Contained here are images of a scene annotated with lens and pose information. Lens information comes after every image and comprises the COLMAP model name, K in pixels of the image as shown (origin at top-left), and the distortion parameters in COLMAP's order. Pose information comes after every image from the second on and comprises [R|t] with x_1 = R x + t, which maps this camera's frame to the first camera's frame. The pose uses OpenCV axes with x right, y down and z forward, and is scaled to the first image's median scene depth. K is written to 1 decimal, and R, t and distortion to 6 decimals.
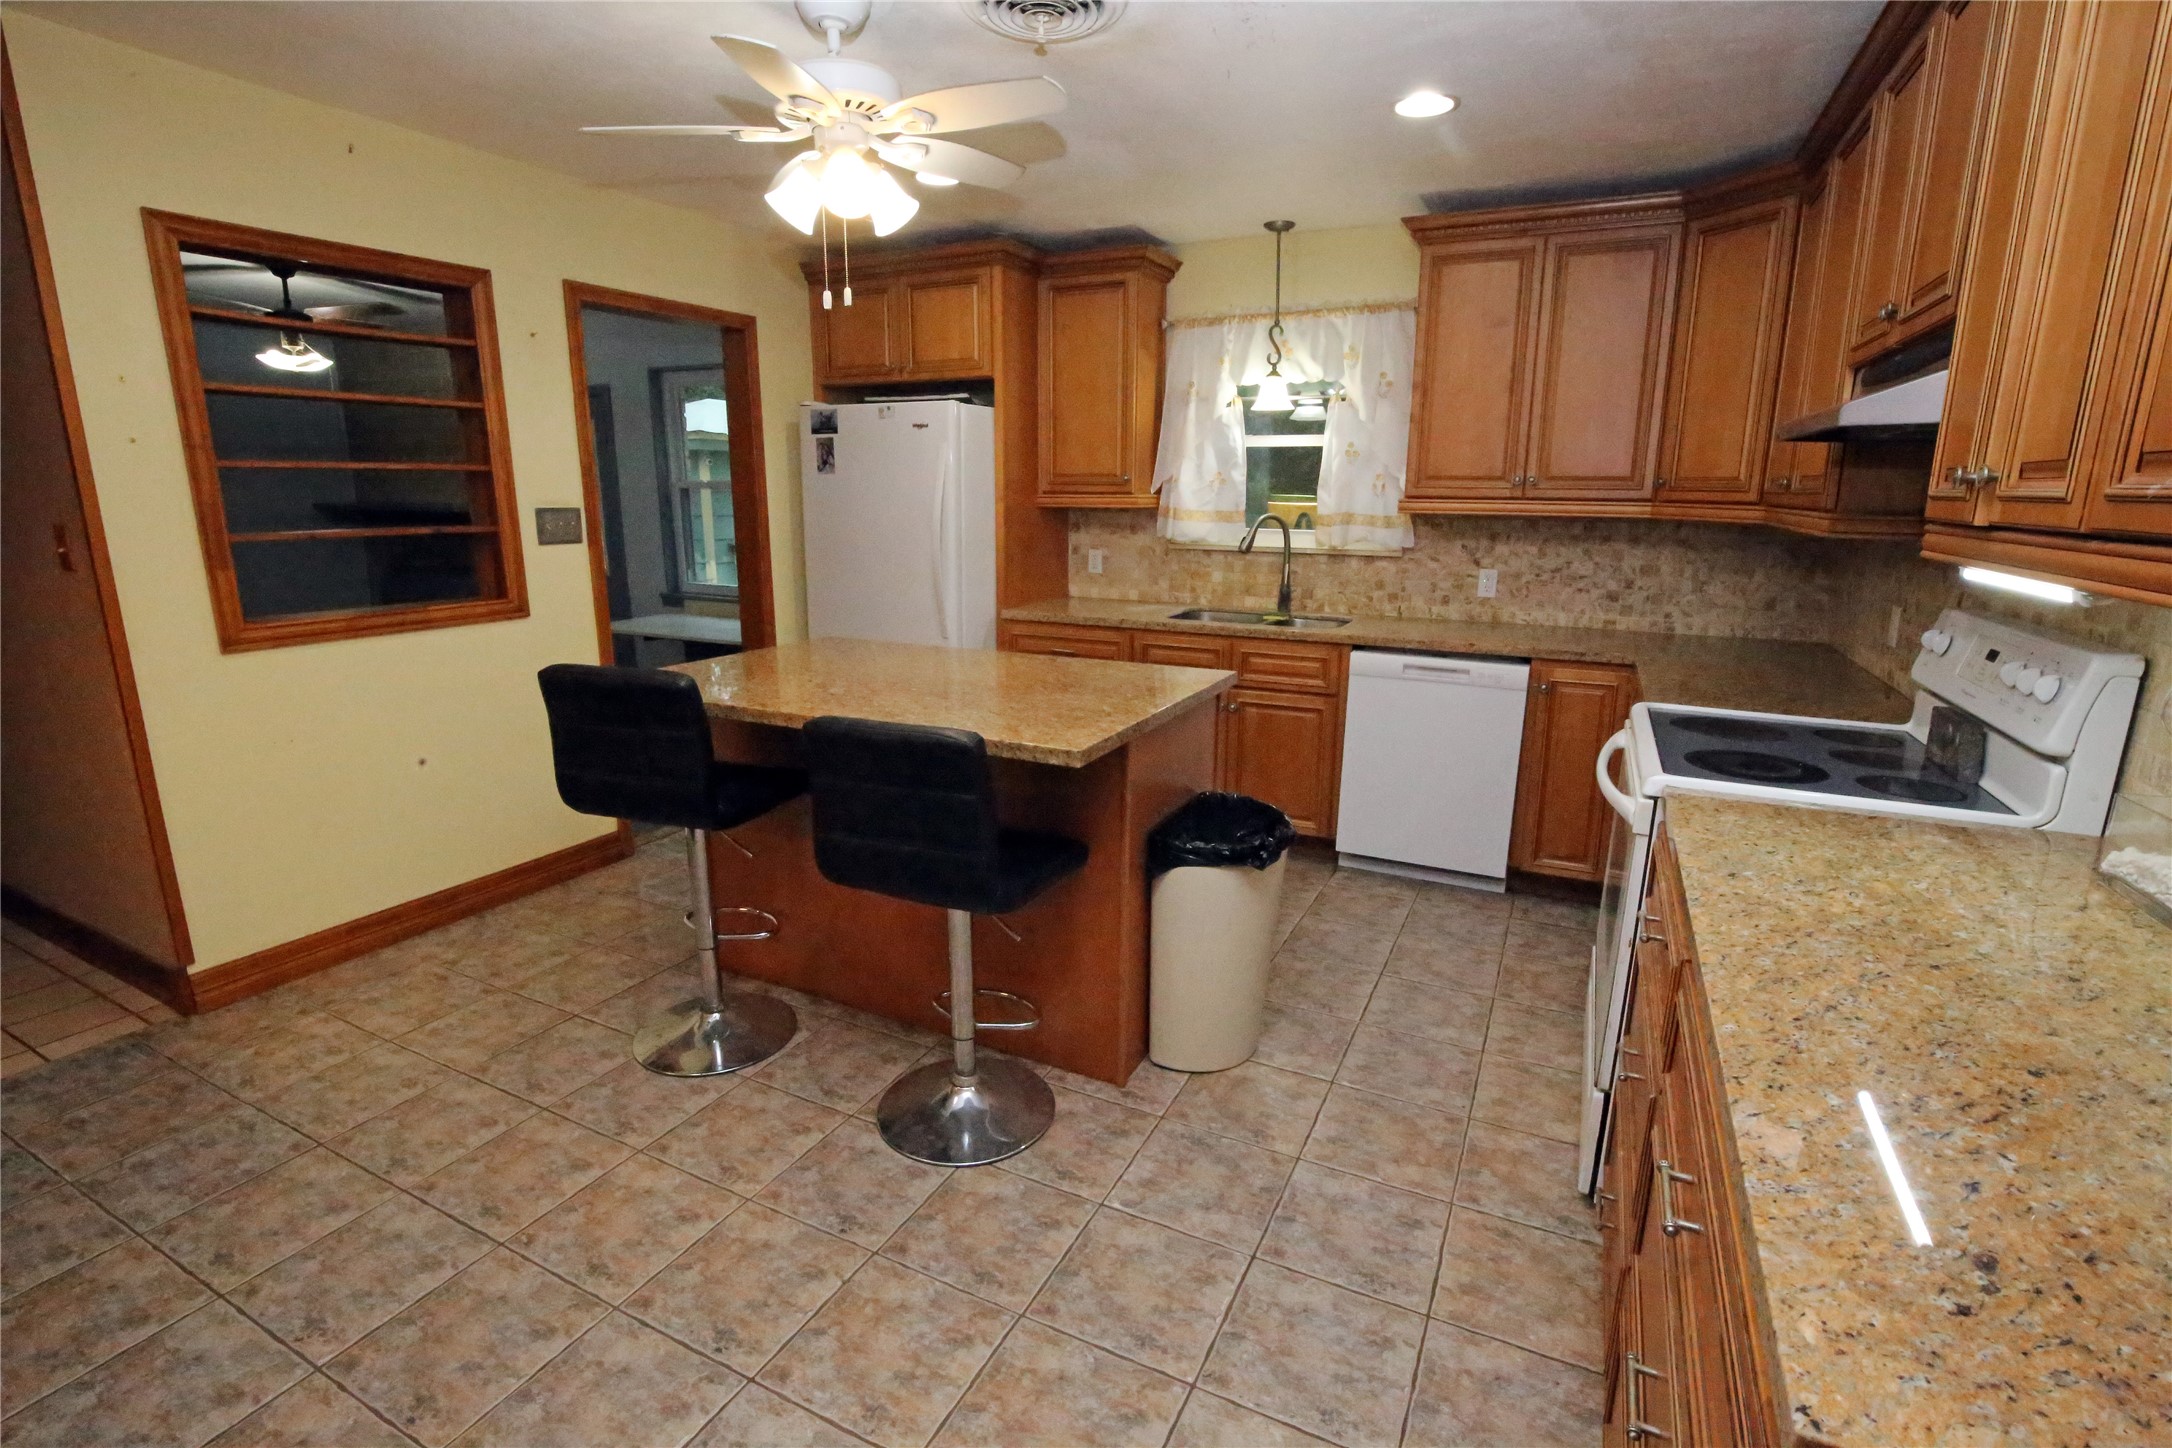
lens RADIAL K [[995.2, 0, 1087.7], [0, 995.2, 717.6], [0, 0, 1]] dist [-0.036248, 0.005970]
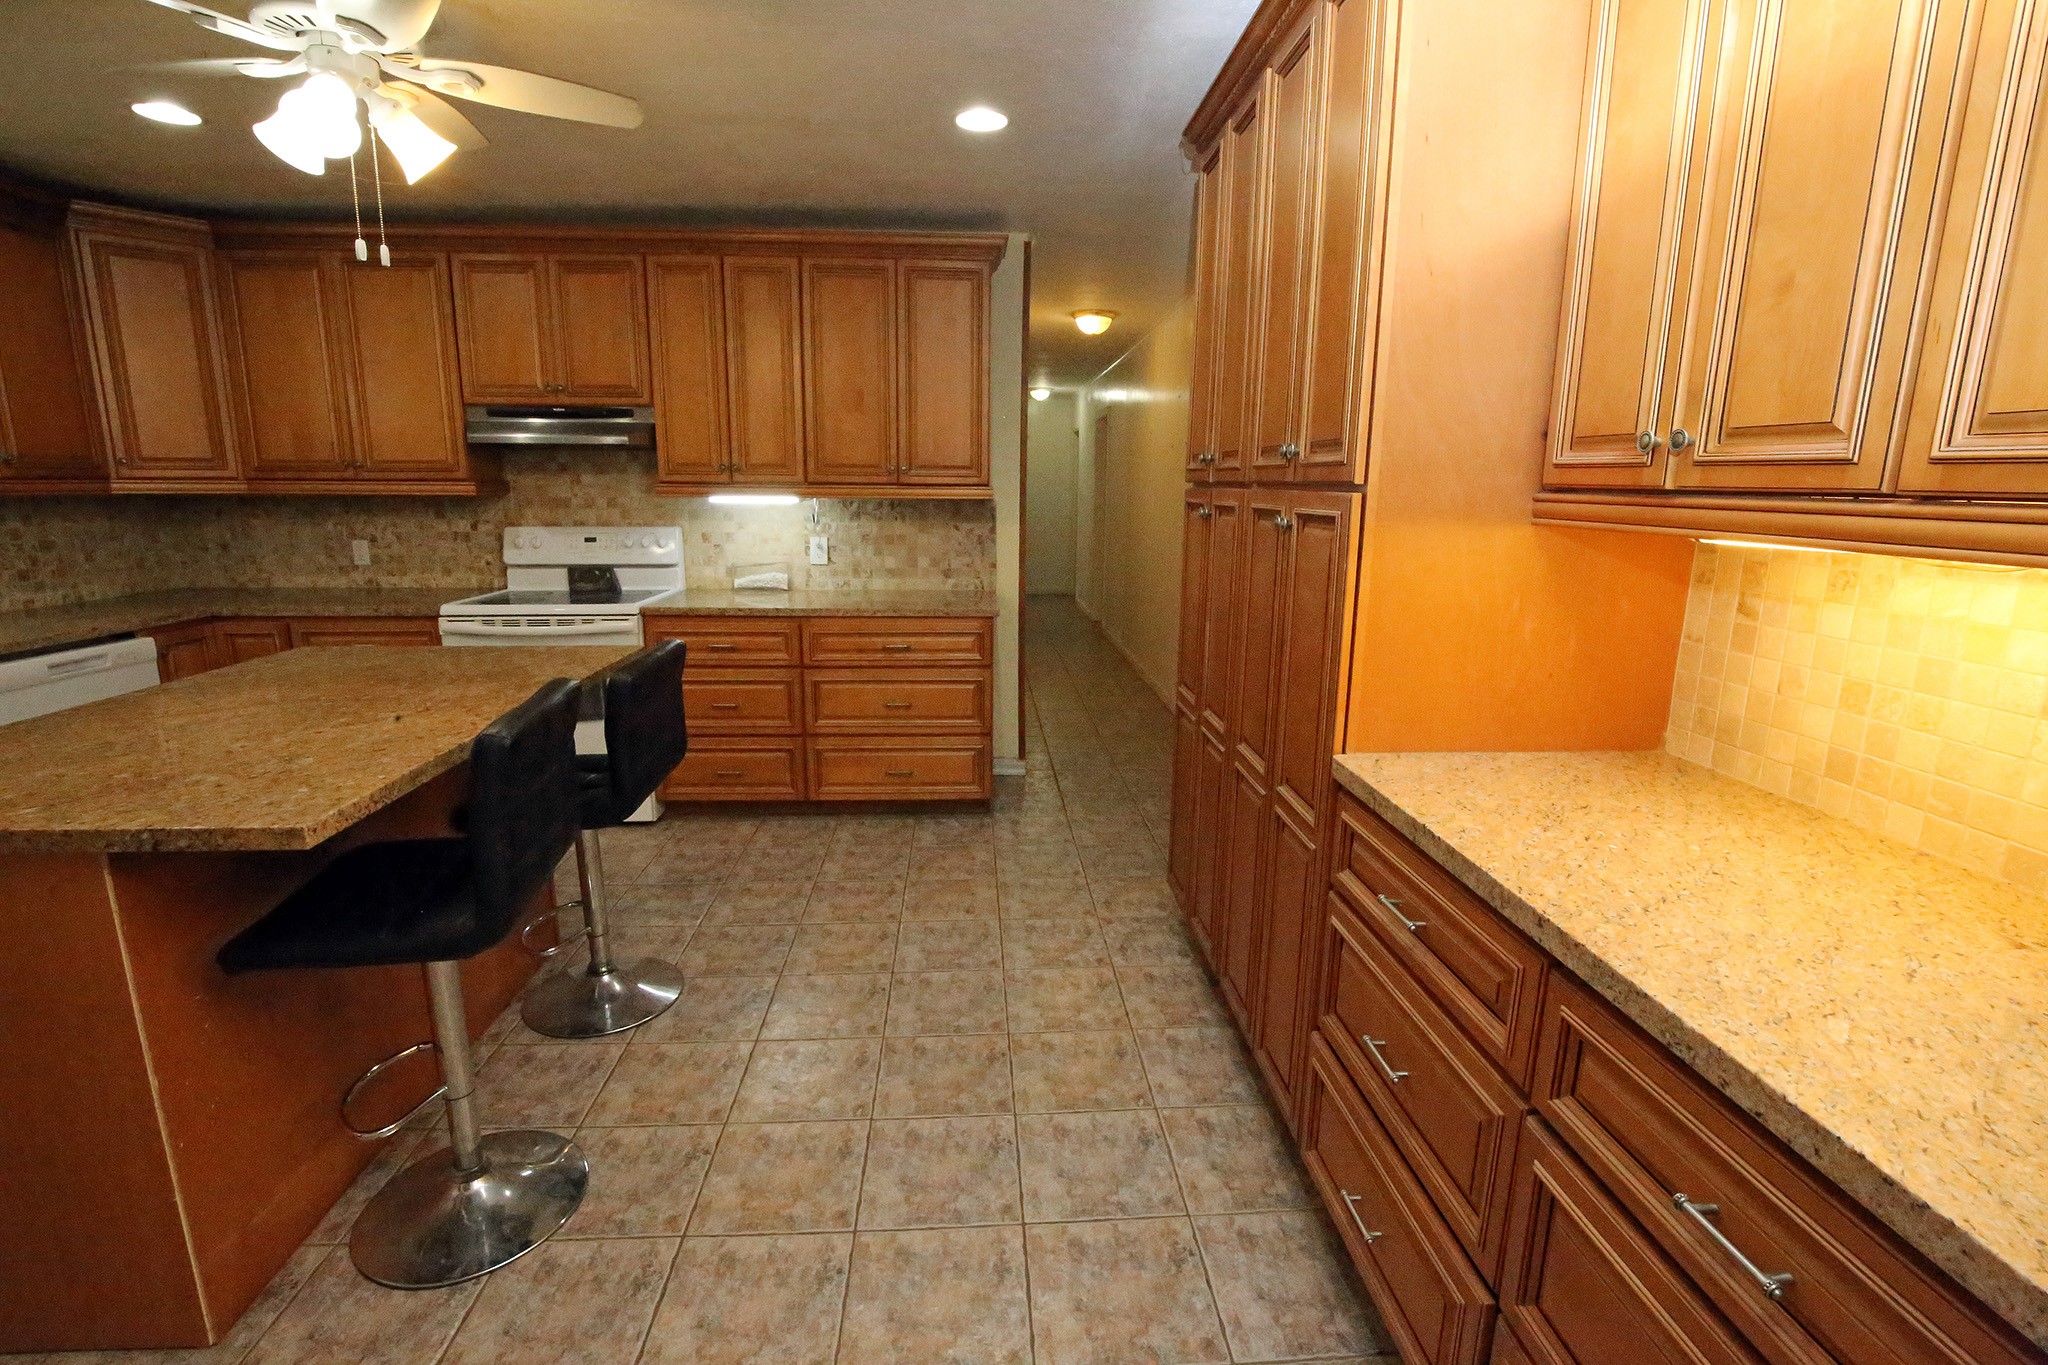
lens RADIAL K [[938.4, 0, 1025.6], [0, 938.4, 676.5], [0, 0, 1]] dist [-0.036248, 0.005970]
pose [[-0.500980, -0.188769, 0.844621, -0.712244], [0.181043, 0.931473, 0.315564, -0.125202], [-0.846311, 0.311004, -0.432474, 0.538822]]
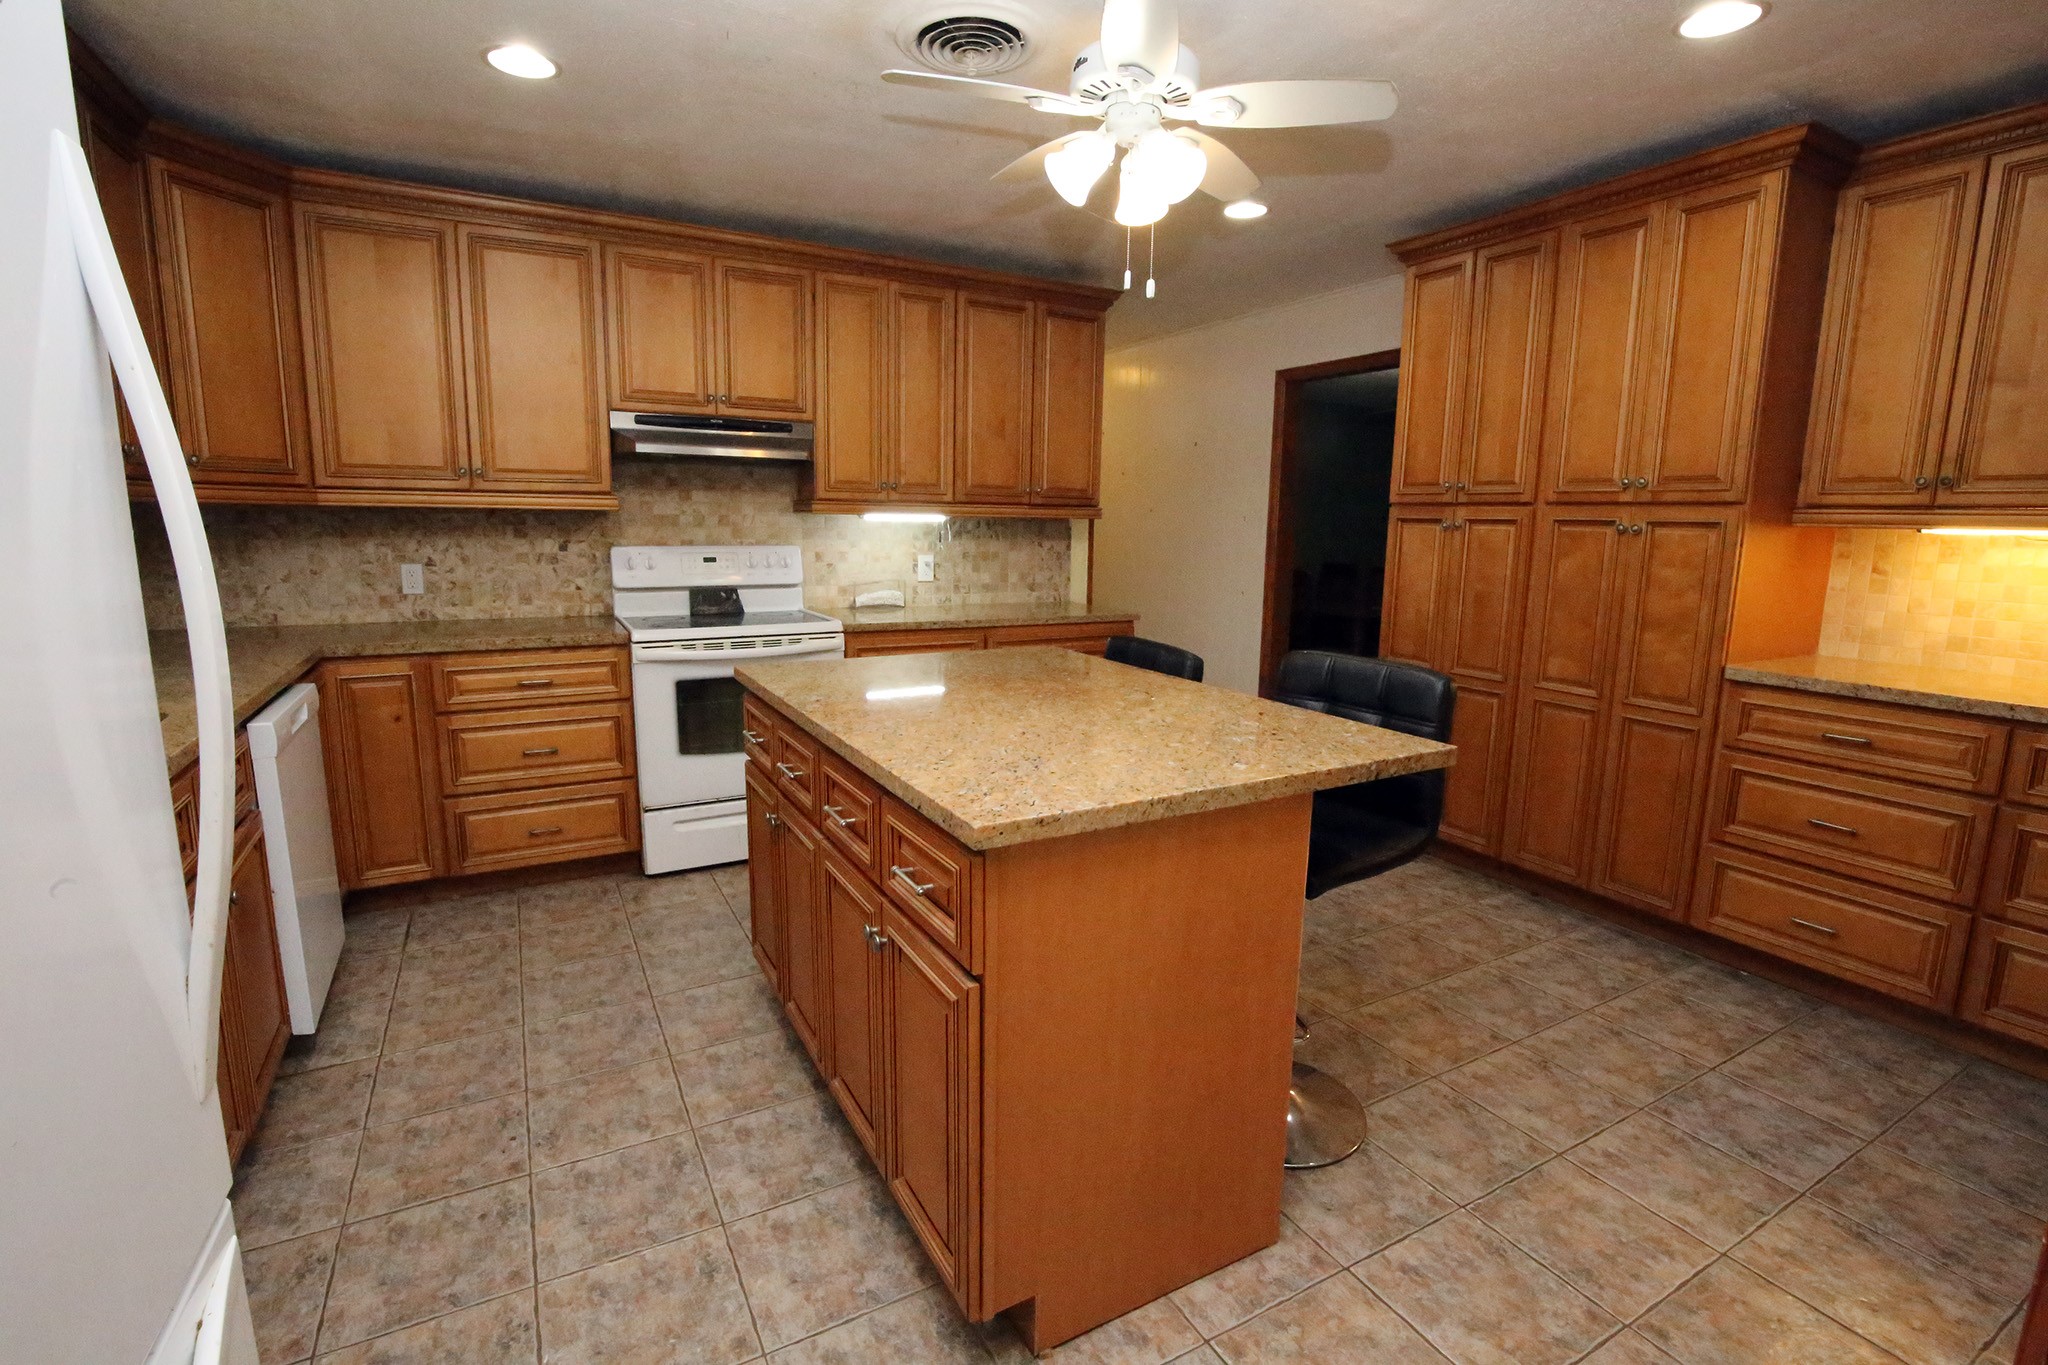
lens RADIAL K [[938.4, 0, 1025.6], [0, 938.4, 676.5], [0, 0, 1]] dist [-0.036248, 0.005970]
pose [[-0.823940, -0.113097, 0.555276, -0.395911], [0.106248, 0.931673, 0.347415, -0.216830], [-0.556627, 0.345246, -0.755626, 1.042633]]
